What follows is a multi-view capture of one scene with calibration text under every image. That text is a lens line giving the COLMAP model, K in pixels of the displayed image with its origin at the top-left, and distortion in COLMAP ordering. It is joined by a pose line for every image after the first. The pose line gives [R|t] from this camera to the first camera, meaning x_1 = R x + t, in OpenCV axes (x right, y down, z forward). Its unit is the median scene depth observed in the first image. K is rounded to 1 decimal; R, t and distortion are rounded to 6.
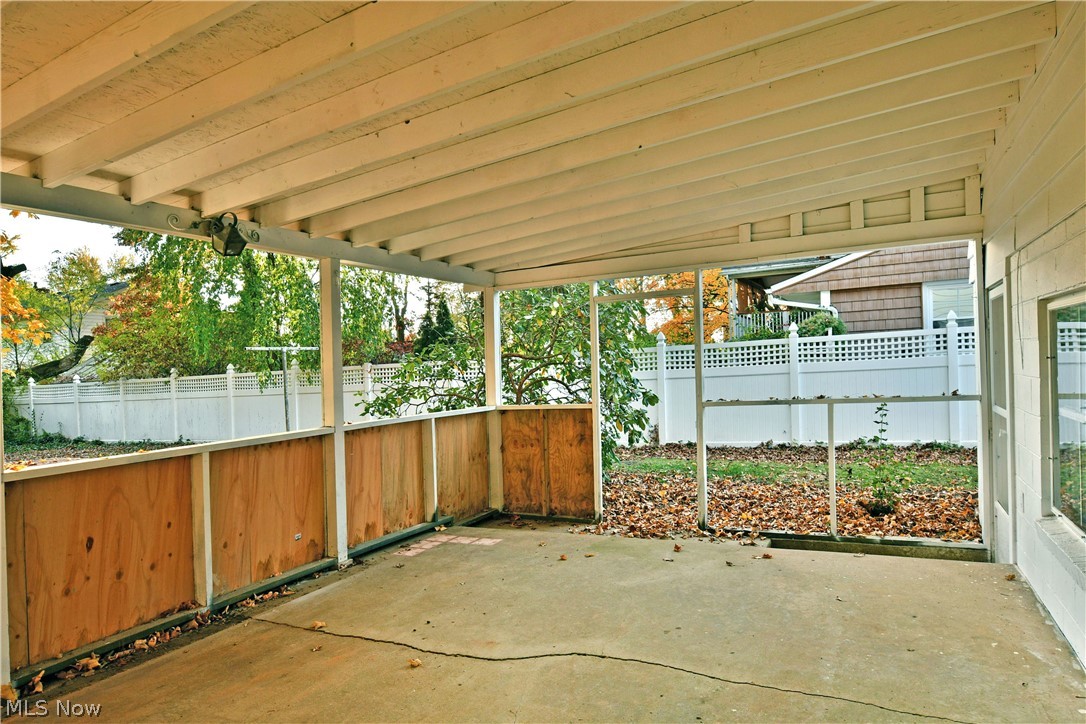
lens RADIAL K [[672.8, 0, 521.2], [0, 672.8, 363.7], [0, 0, 1]] dist [-0.005227, -0.000381]
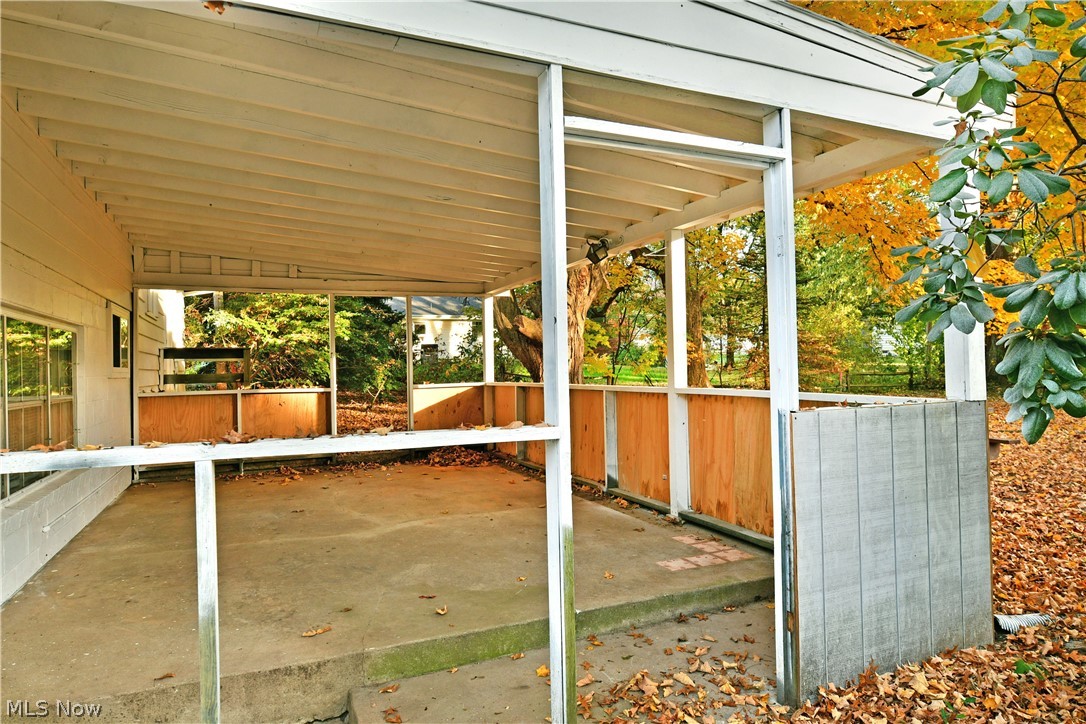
lens RADIAL K [[672.8, 0, 521.2], [0, 672.8, 363.7], [0, 0, 1]] dist [-0.005227, -0.000381]
pose [[-0.637974, 0.055500, -0.768055, 0.620749], [0.056356, 0.998090, 0.025311, 0.015109], [0.767993, -0.027137, -0.639883, 1.360062]]
